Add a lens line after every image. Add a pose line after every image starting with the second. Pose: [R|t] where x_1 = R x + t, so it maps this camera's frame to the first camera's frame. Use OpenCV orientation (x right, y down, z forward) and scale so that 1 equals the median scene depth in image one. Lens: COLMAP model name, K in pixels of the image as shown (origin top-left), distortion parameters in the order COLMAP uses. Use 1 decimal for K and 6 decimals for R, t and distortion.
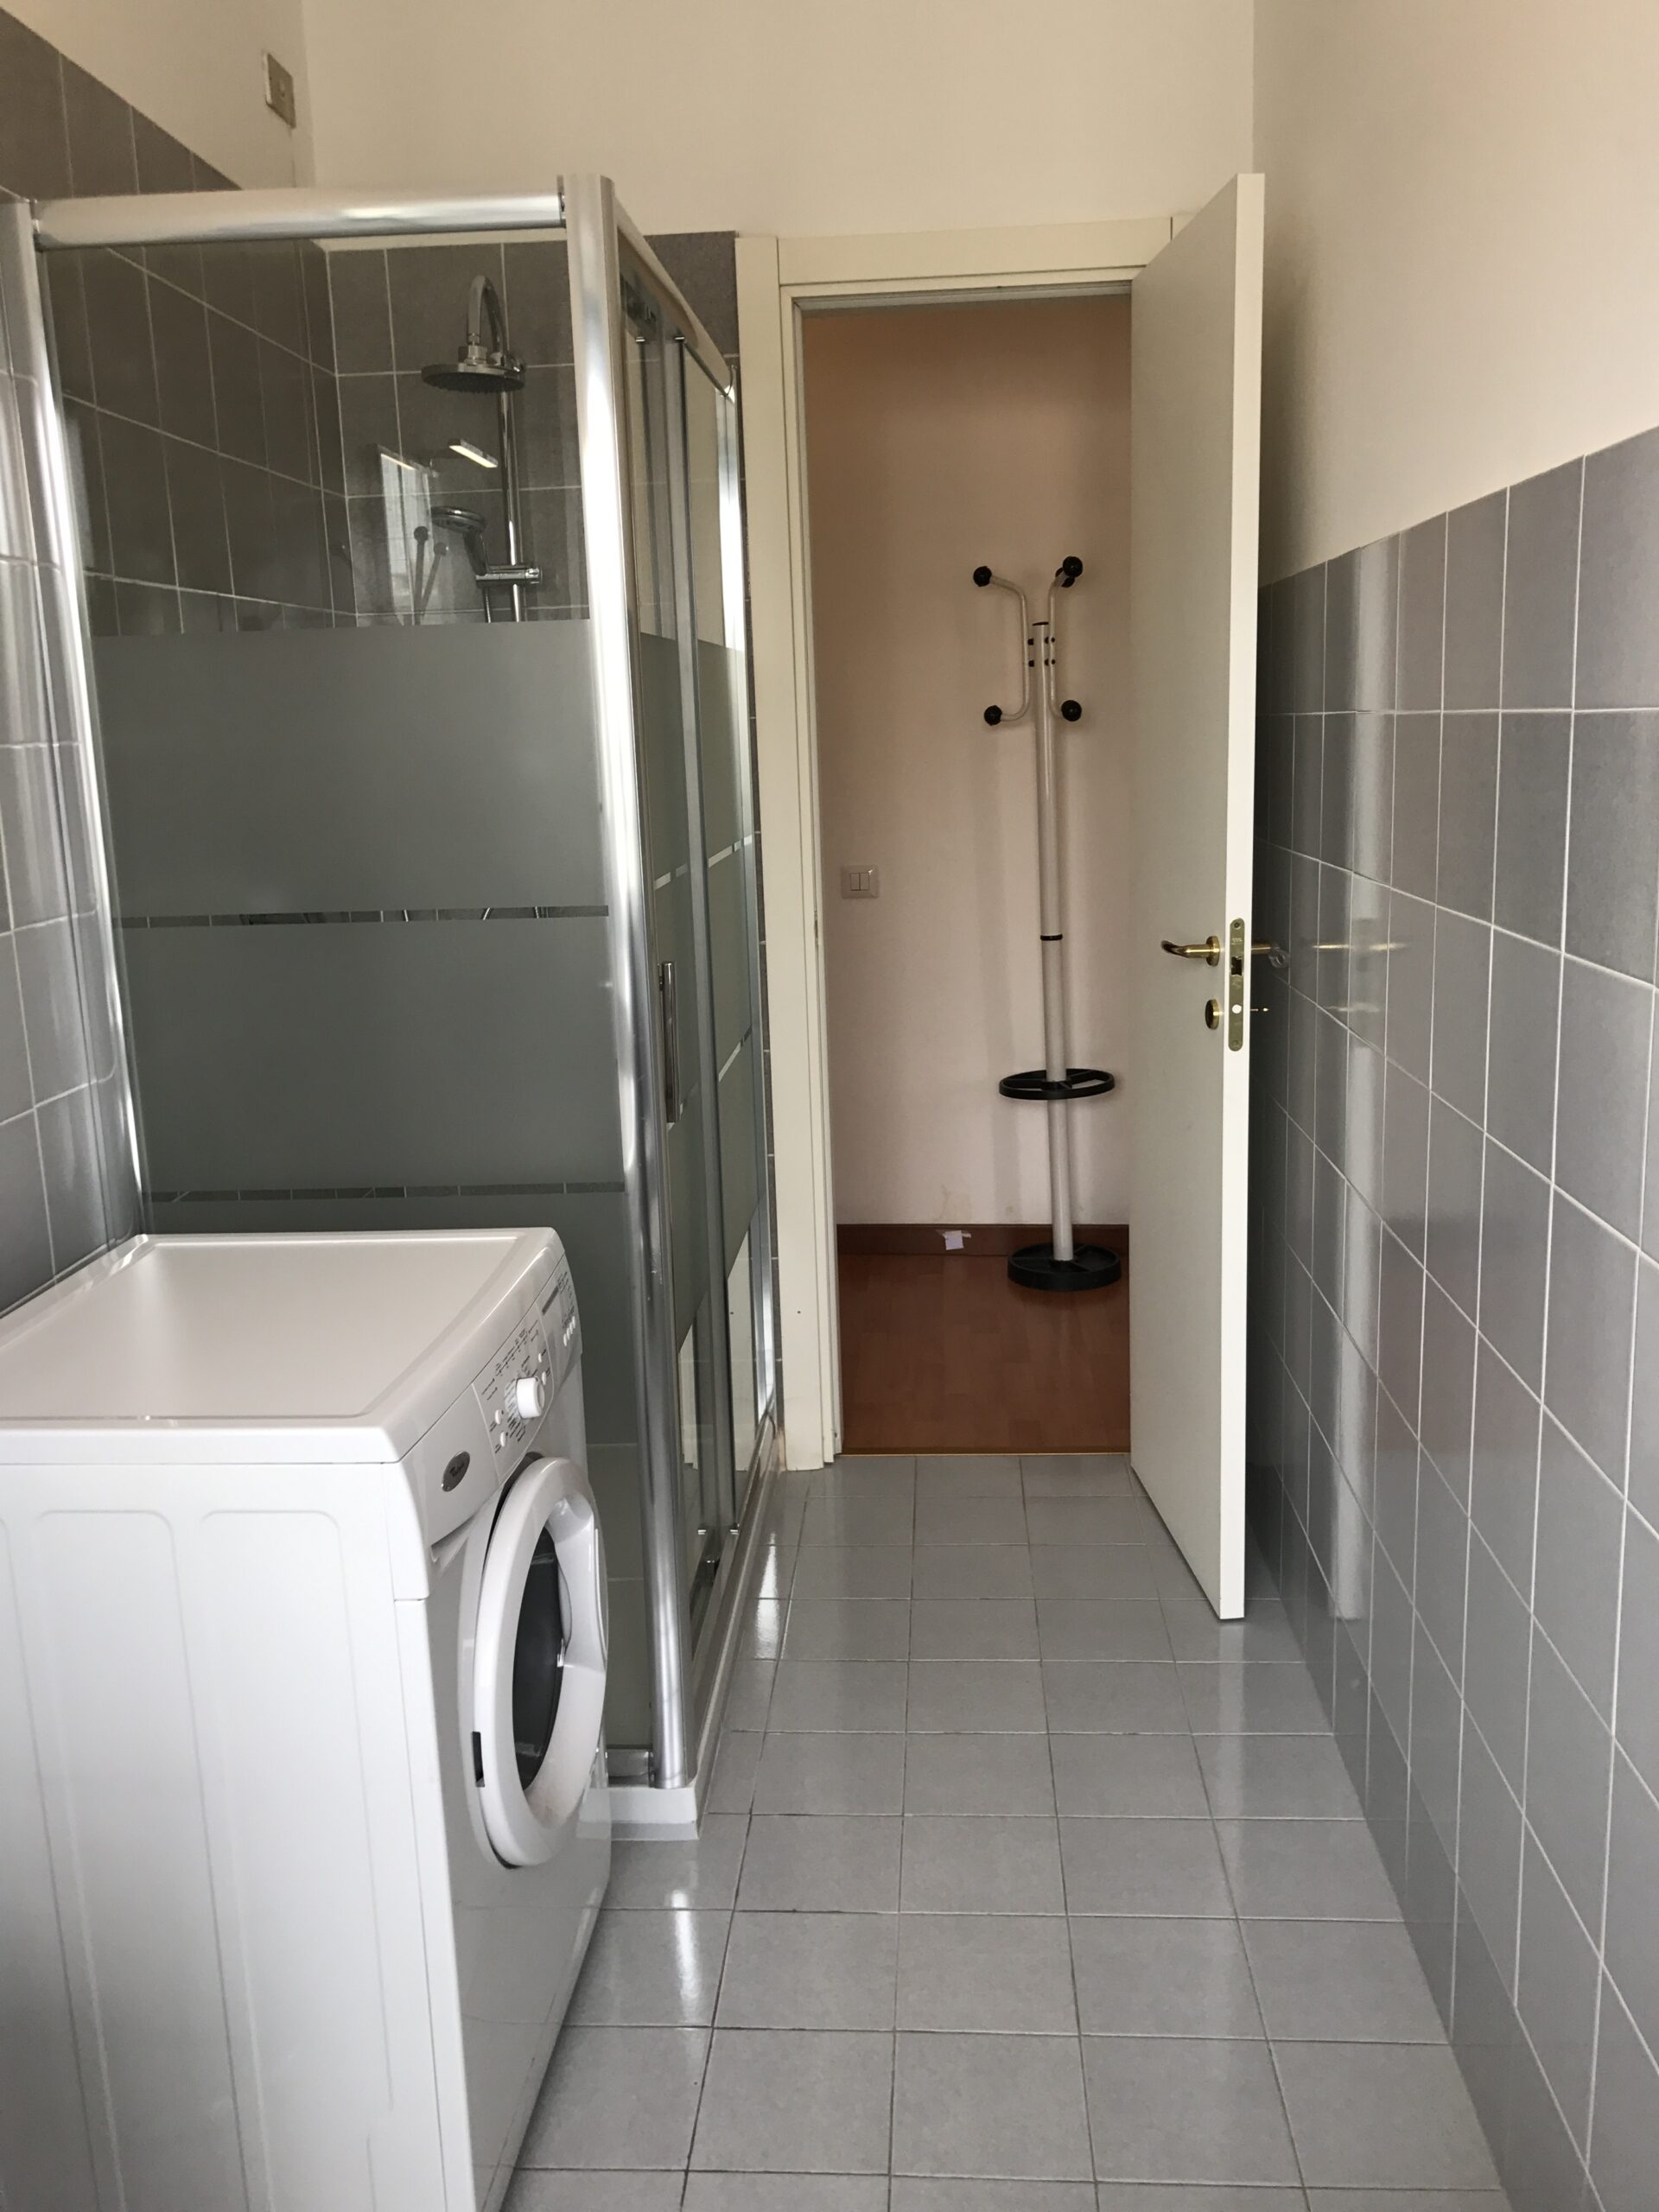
lens RADIAL K [[1779.9, 0, 829.5], [0, 1779.9, 1106.0], [0, 0, 1]] dist [0.136063, -0.375364]
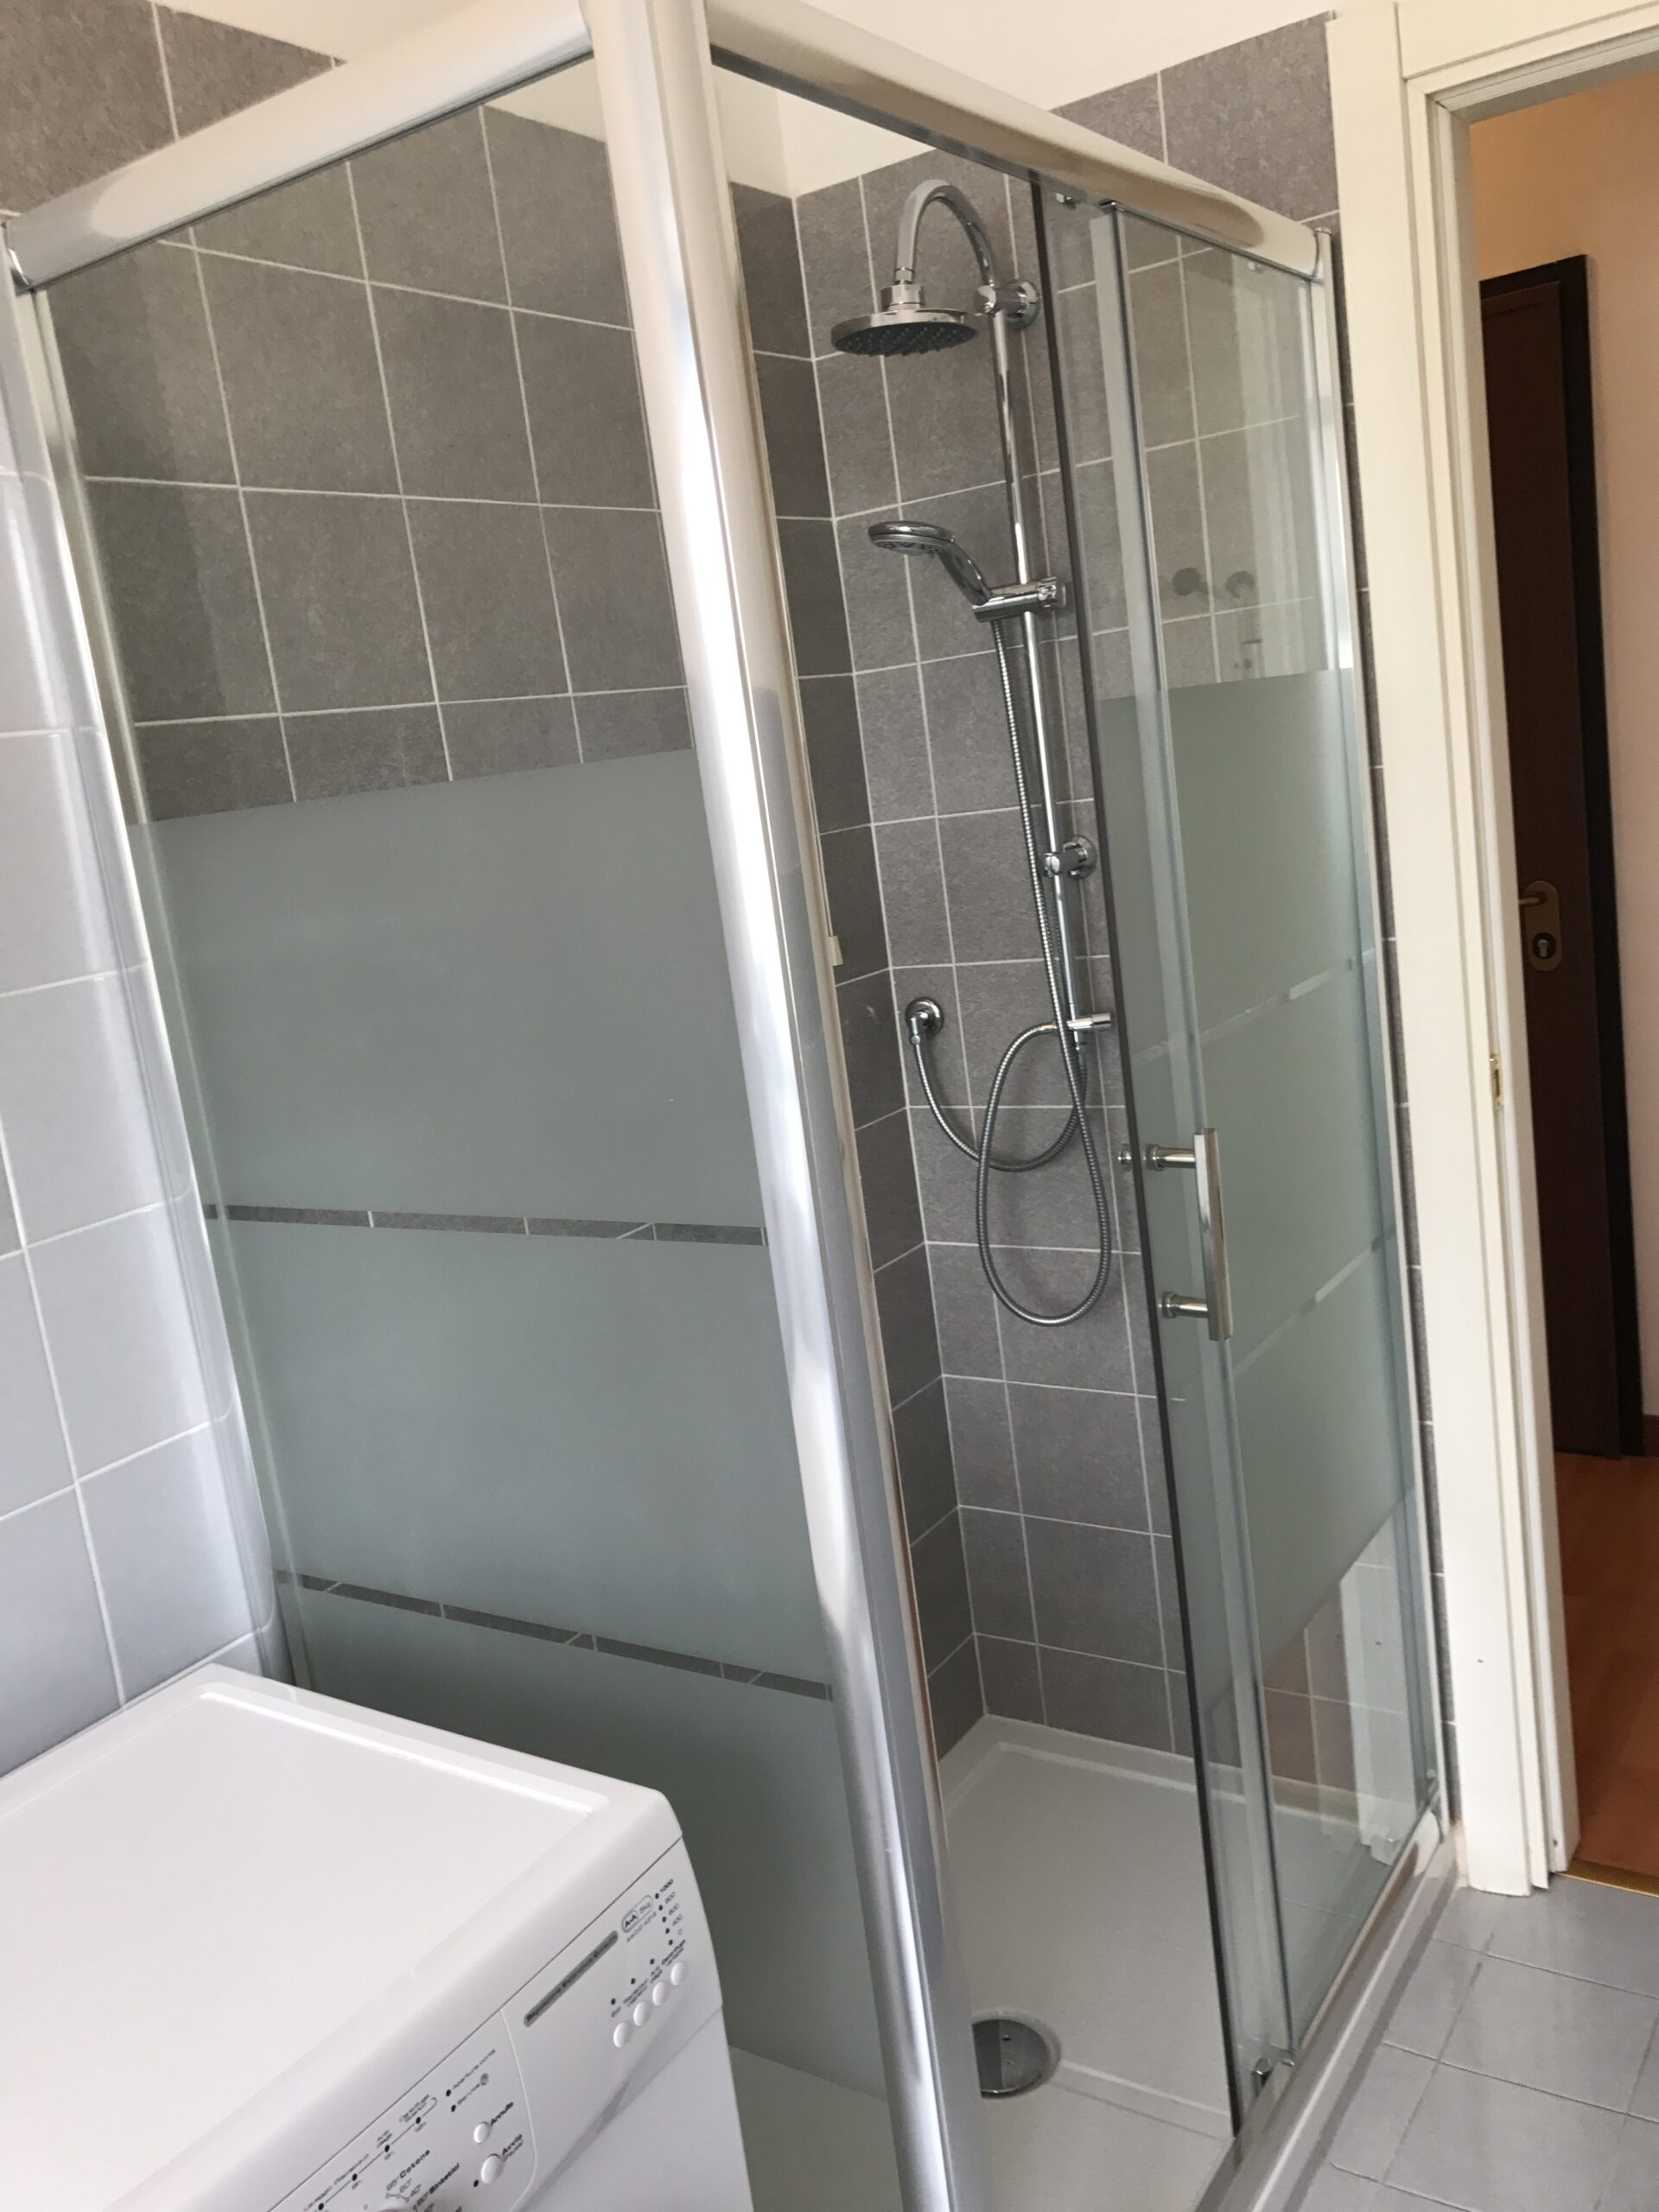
lens RADIAL K [[1850.4, 0, 829.5], [0, 1850.4, 1106.0], [0, 0, 1]] dist [0.034747, -0.019549]
pose [[0.868387, 0.016710, -0.495605, 0.122431], [-0.008708, 0.999792, 0.018451, -0.108113], [0.495810, -0.011707, 0.868352, 0.326385]]
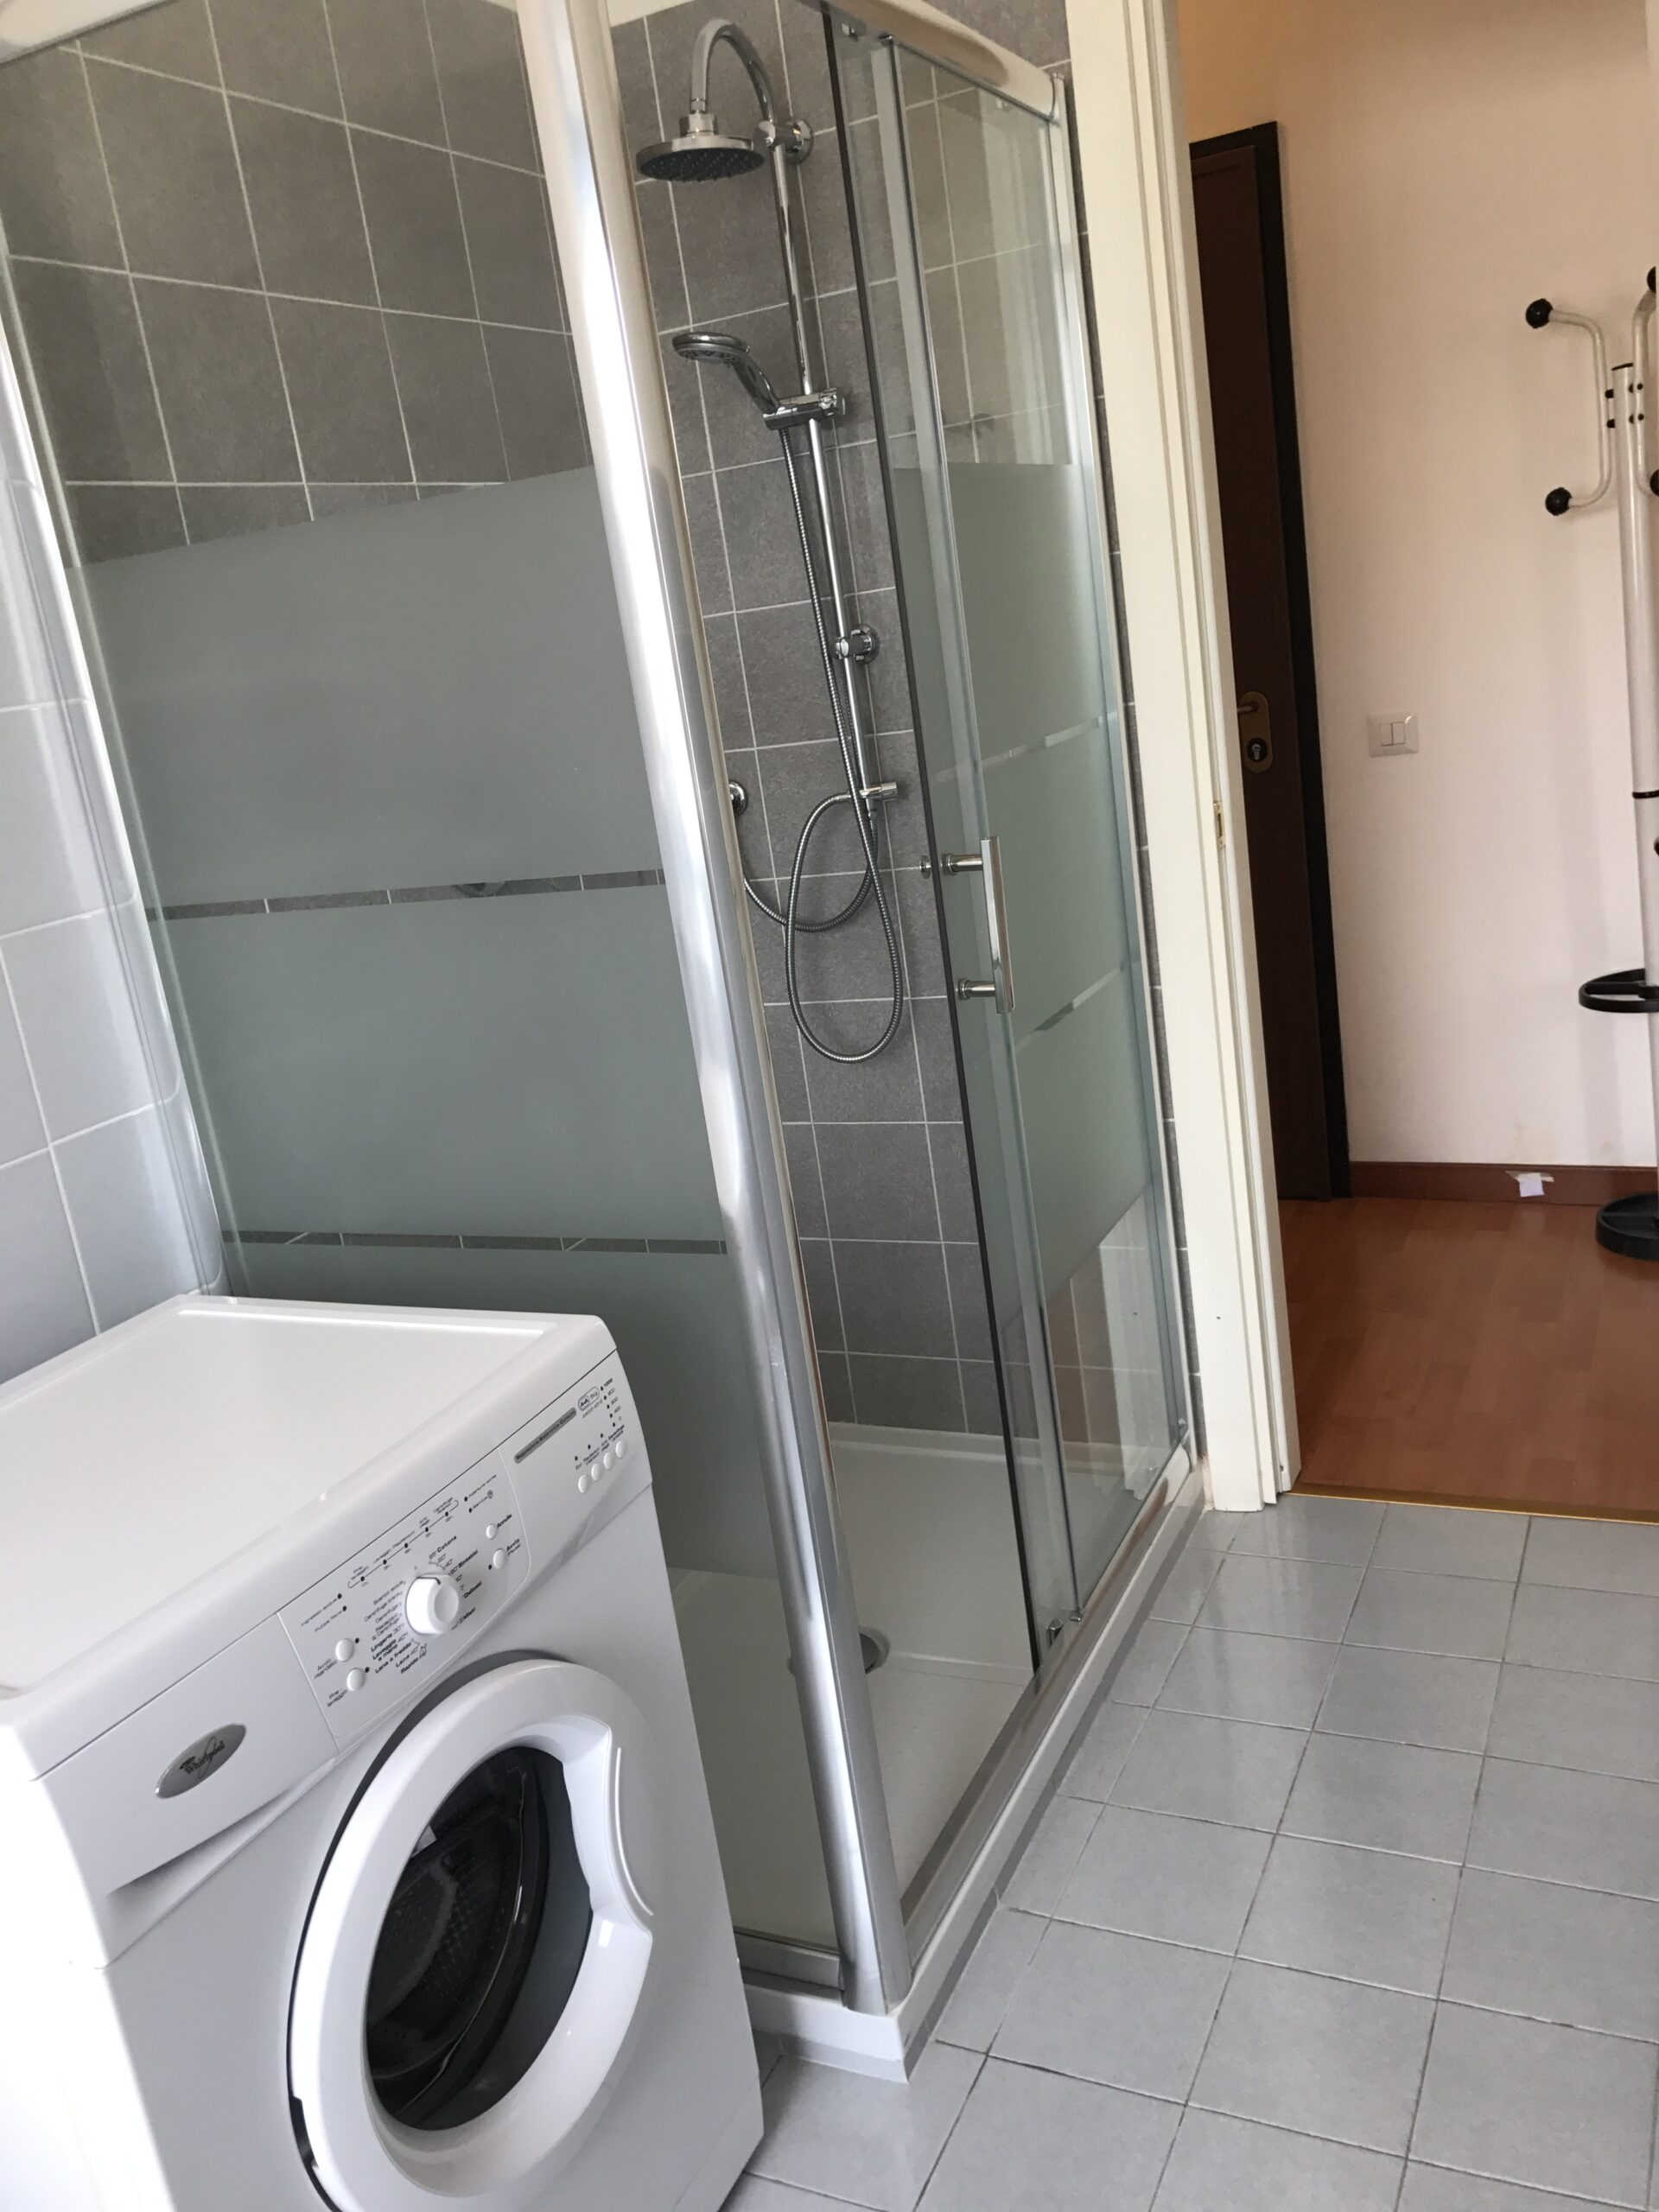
lens RADIAL K [[1829.0, 0, 840.8], [0, 1829.0, 1096.1], [0, 0, 1]] dist [0.040682, -0.016254]
pose [[0.928923, 0.001302, -0.370270, 0.140673], [0.027007, 0.997092, 0.071258, -0.047720], [0.369286, -0.076193, 0.926187, 0.223606]]
